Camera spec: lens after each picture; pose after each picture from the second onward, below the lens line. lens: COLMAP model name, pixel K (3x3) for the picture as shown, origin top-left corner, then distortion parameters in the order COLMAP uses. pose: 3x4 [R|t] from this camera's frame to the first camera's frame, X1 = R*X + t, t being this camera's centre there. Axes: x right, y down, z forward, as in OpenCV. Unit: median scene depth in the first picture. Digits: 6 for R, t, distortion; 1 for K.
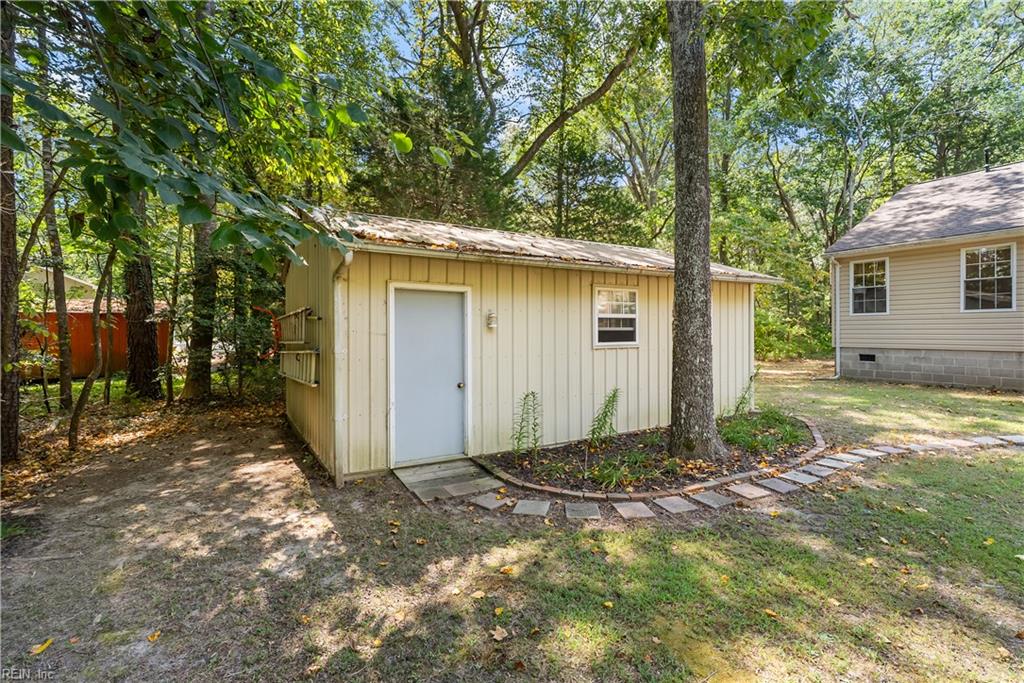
lens RADIAL K [[461.7, 0, 523.0], [0, 461.7, 334.8], [0, 0, 1]] dist [-0.010680, 0.002299]
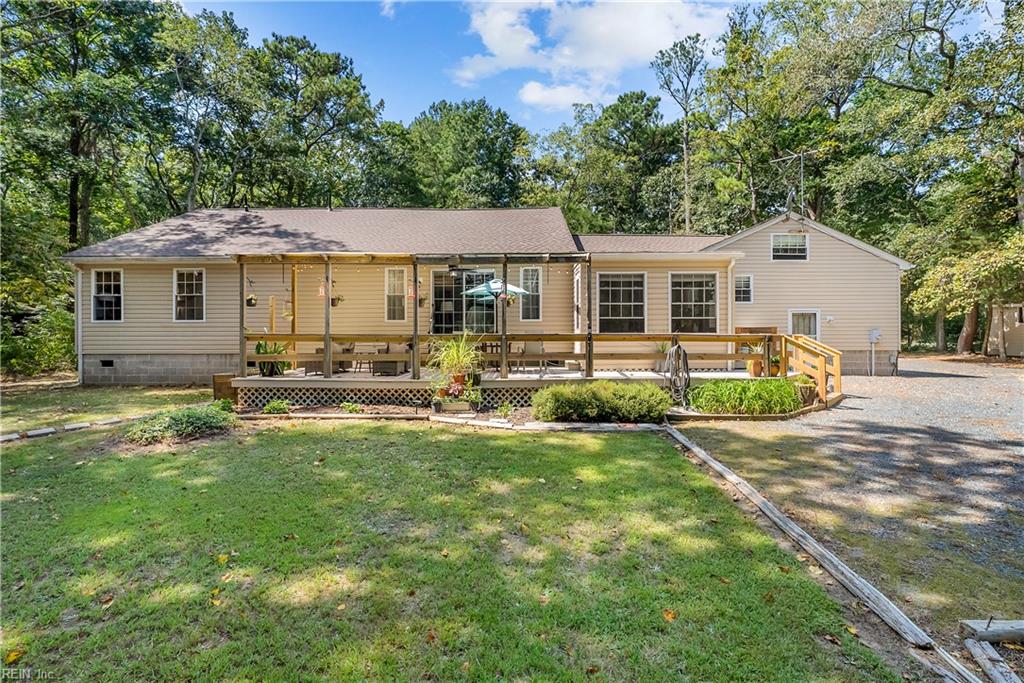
lens RADIAL K [[461.7, 0, 504.1], [0, 461.7, 340.1], [0, 0, 1]] dist [-0.010680, 0.002299]
pose [[0.528131, -0.007074, 0.849133, 0.357481], [0.005163, 0.999974, 0.005120, -0.003602], [-0.849147, 0.001680, 0.528154, -0.316748]]
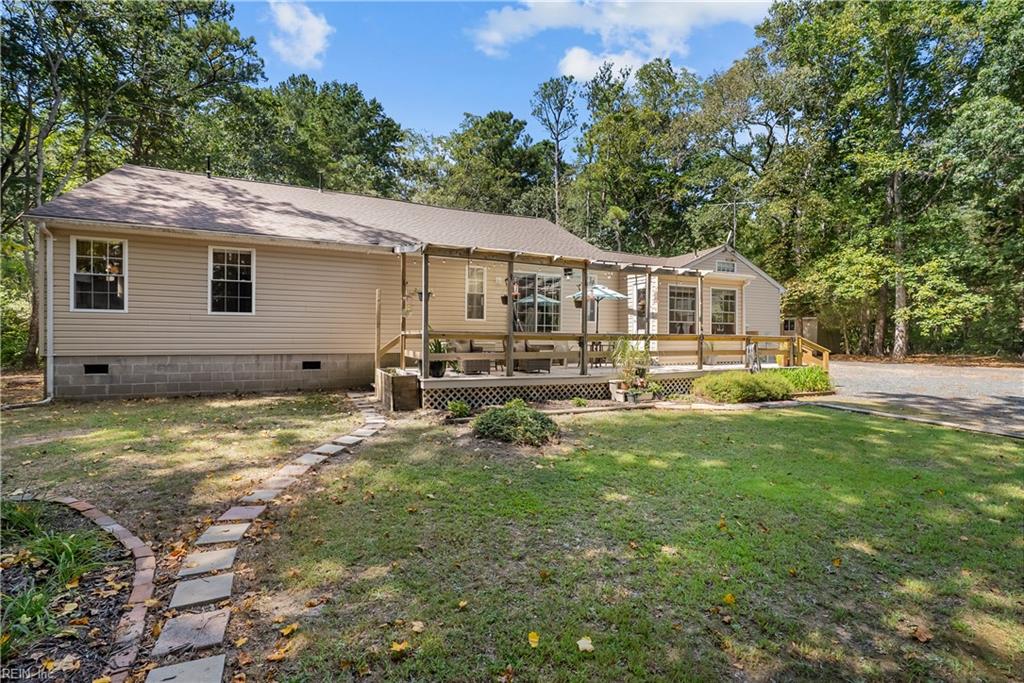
lens RADIAL K [[461.7, 0, 503.5], [0, 461.7, 336.1], [0, 0, 1]] dist [-0.010680, 0.002299]
pose [[0.113633, 0.003684, 0.993516, 0.087527], [-0.001761, 0.999992, -0.003507, -0.001997], [-0.993521, -0.001351, 0.113639, 0.267488]]
